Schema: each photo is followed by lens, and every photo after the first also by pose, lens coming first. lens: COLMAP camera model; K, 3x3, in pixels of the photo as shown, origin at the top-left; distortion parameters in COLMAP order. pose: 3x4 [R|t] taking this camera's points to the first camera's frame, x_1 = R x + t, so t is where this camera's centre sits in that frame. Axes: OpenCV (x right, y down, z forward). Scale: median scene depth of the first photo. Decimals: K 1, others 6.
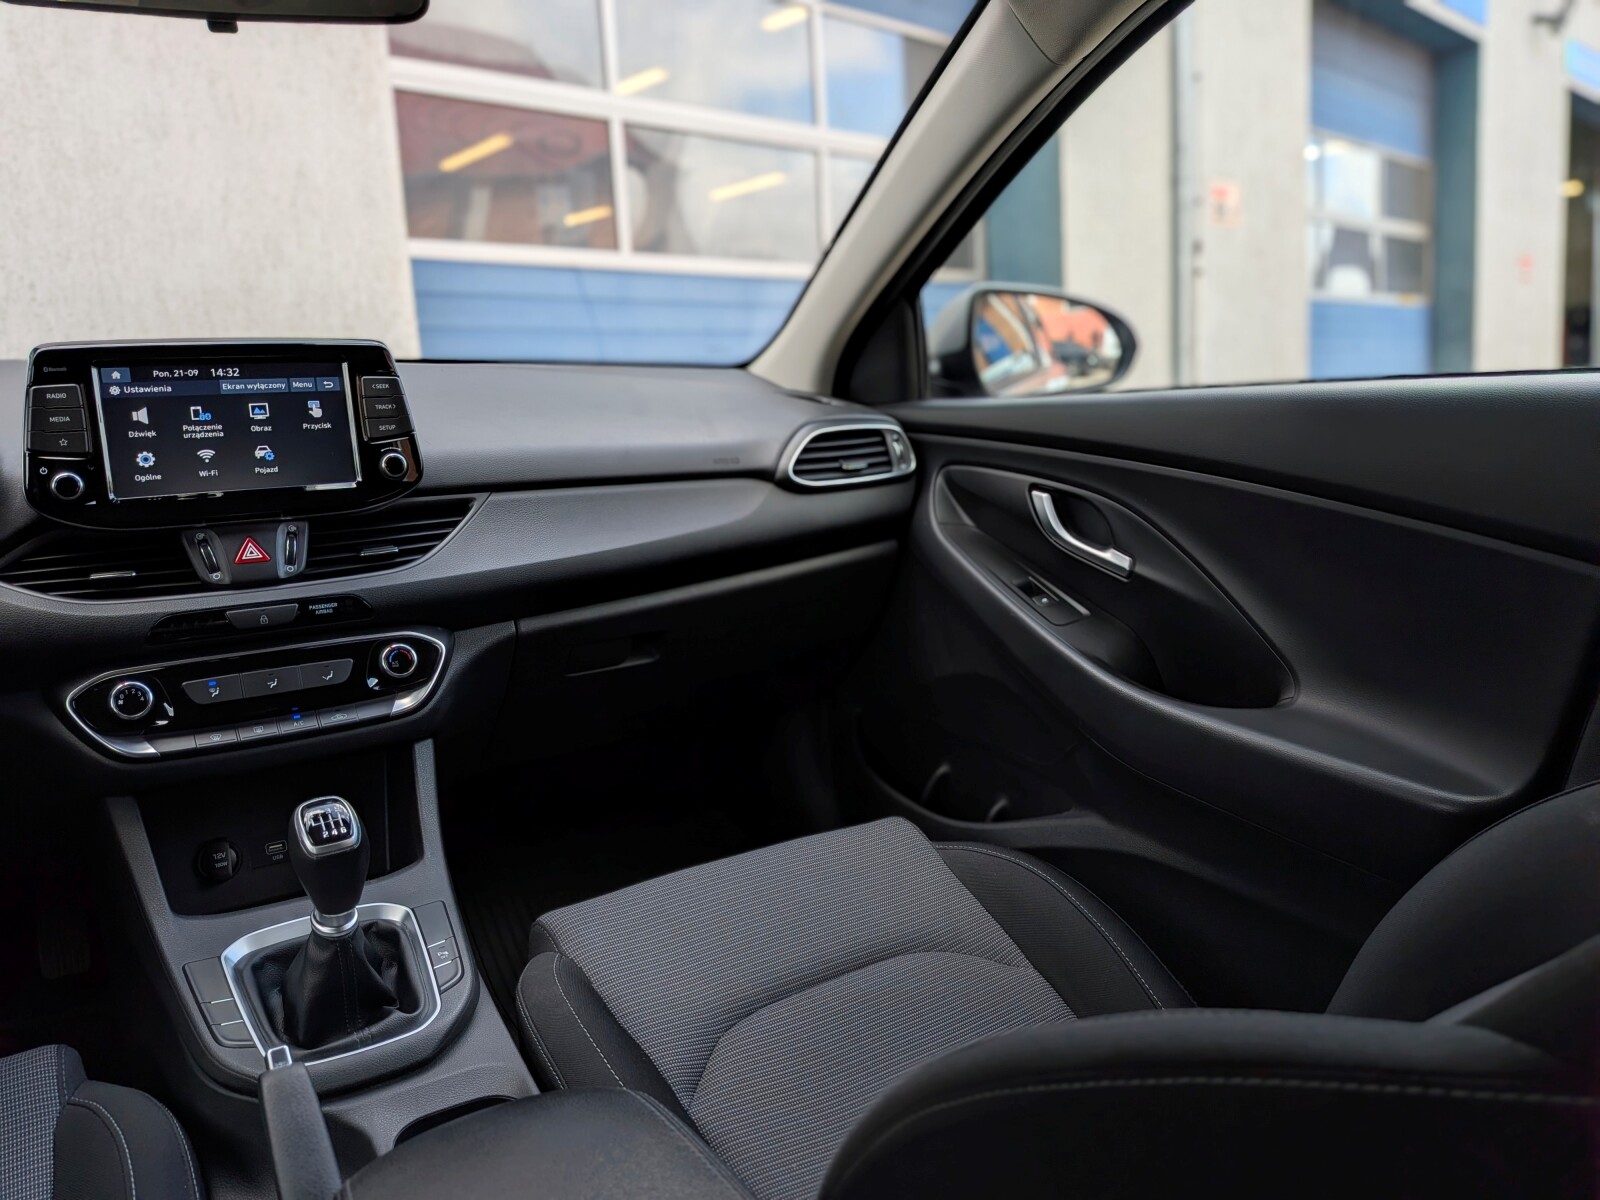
lens RADIAL K [[1151.7, 0, 800.9], [0, 1151.7, 597.9], [0, 0, 1]] dist [0.053294, -0.090095]
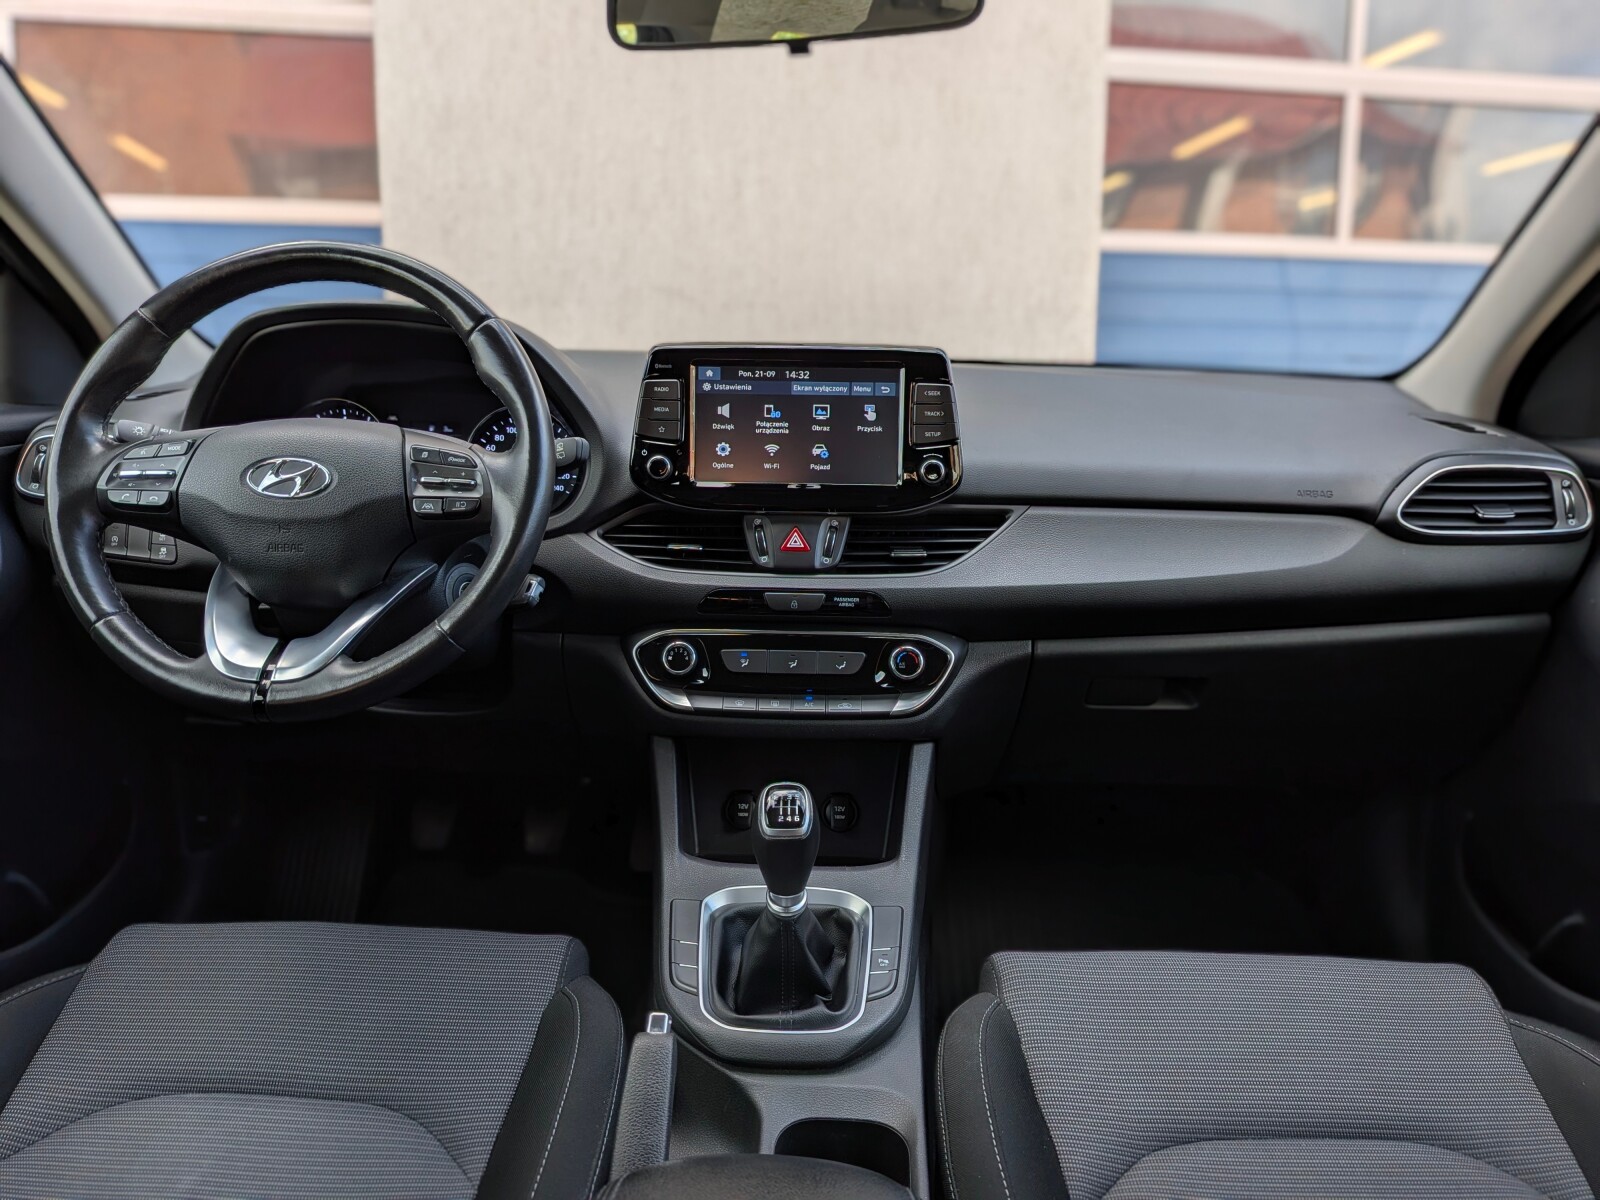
lens RADIAL K [[1151.7, 0, 798.0], [0, 1151.7, 591.5], [0, 0, 1]] dist [0.053294, -0.090095]
pose [[0.829819, 0.144318, -0.539048, 0.114693], [-0.141694, 0.988813, 0.046606, -0.042928], [0.539744, 0.037705, 0.840985, 0.096479]]
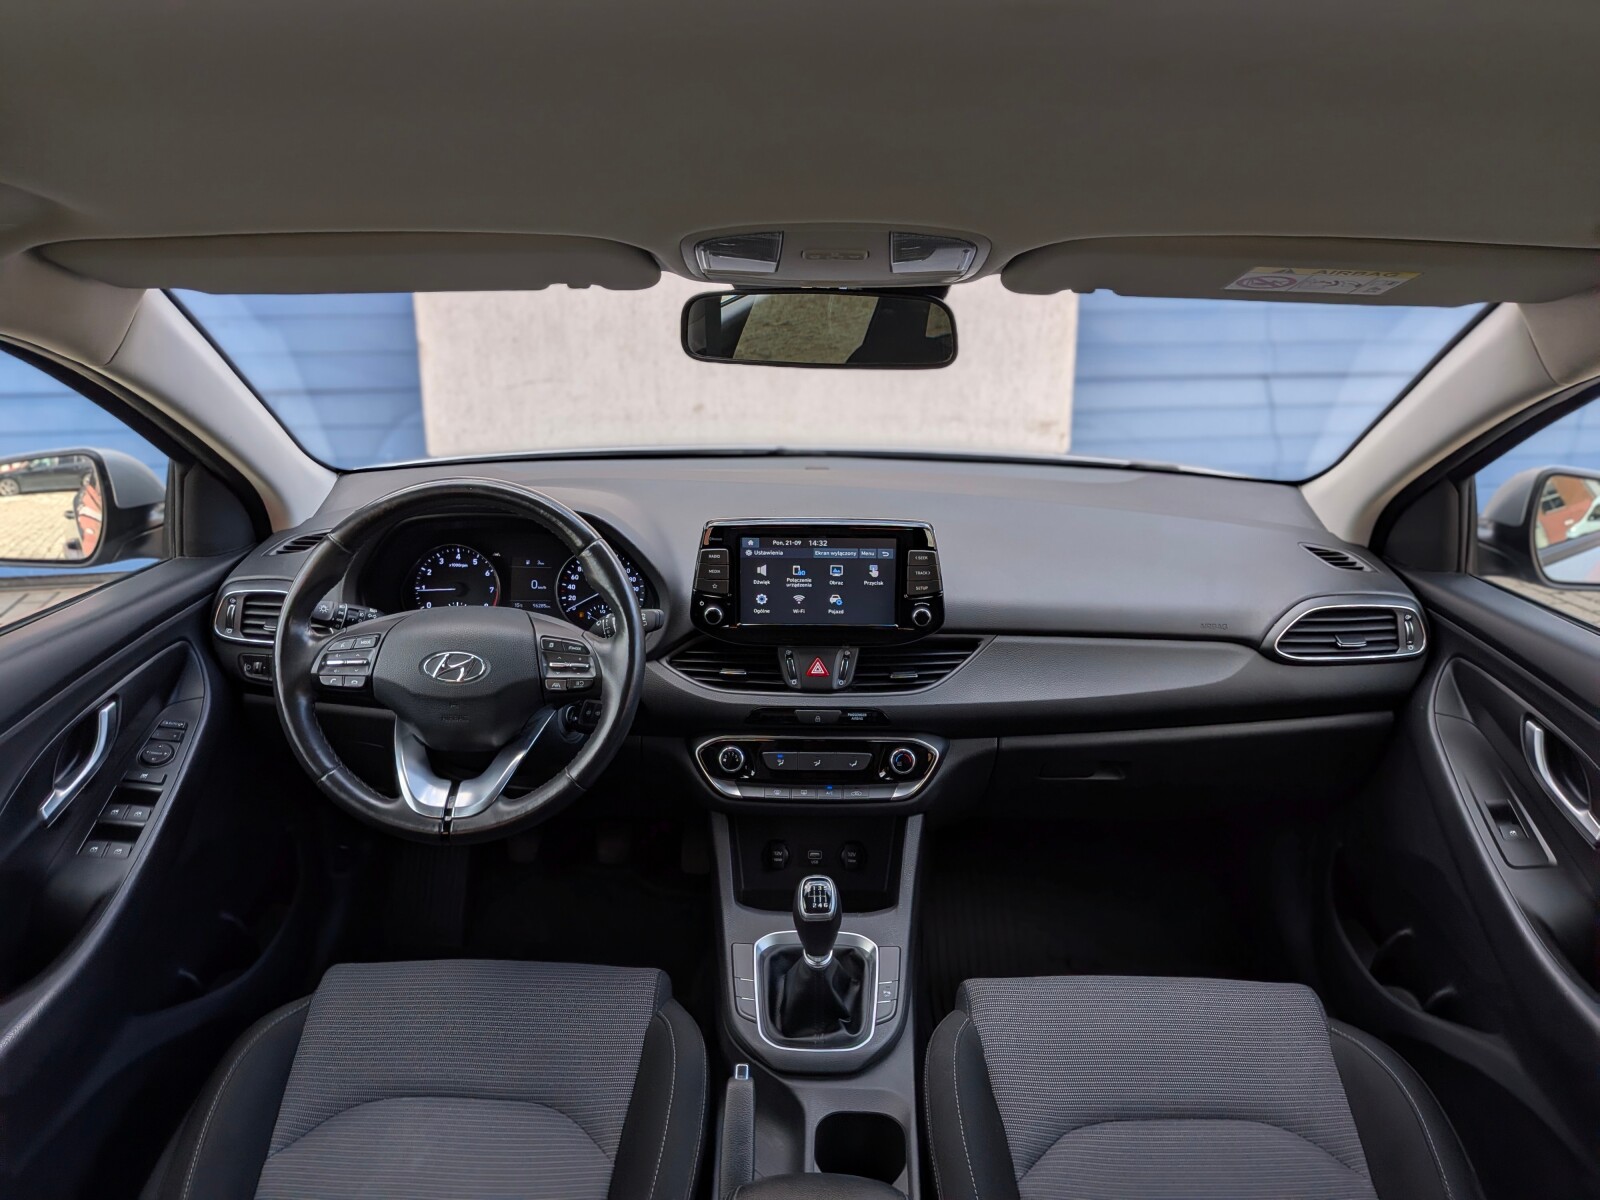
lens RADIAL K [[1151.7, 0, 799.2], [0, 1151.7, 588.0], [0, 0, 1]] dist [0.053294, -0.090095]
pose [[0.835362, 0.189736, -0.515917, 0.215564], [-0.130690, 0.980183, 0.148867, -0.340200], [0.533939, -0.056933, 0.843604, -0.196517]]
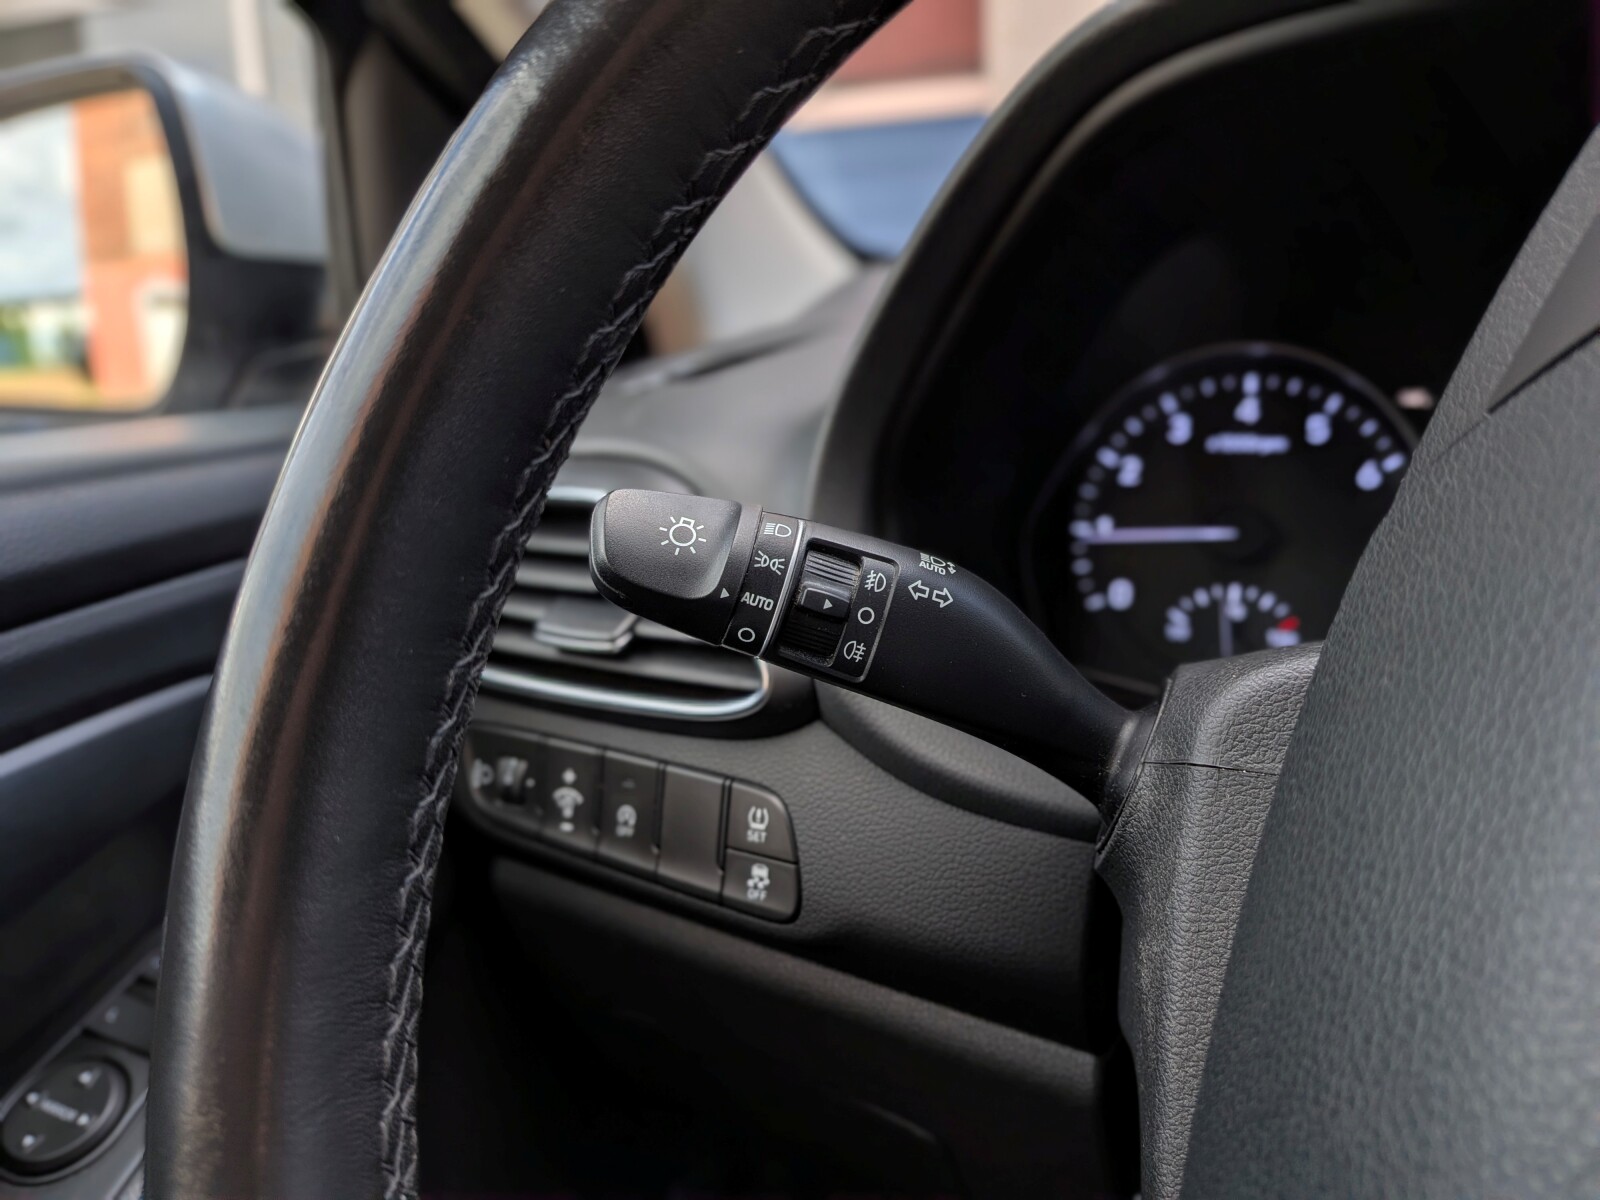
lens RADIAL K [[1151.7, 0, 806.3], [0, 1151.7, 594.4], [0, 0, 1]] dist [0.053294, -0.090095]
pose [[0.526001, 0.203768, -0.825713, -0.693867], [-0.116820, 0.978982, 0.167175, -0.082869], [0.842423, 0.008525, 0.538750, 0.513787]]
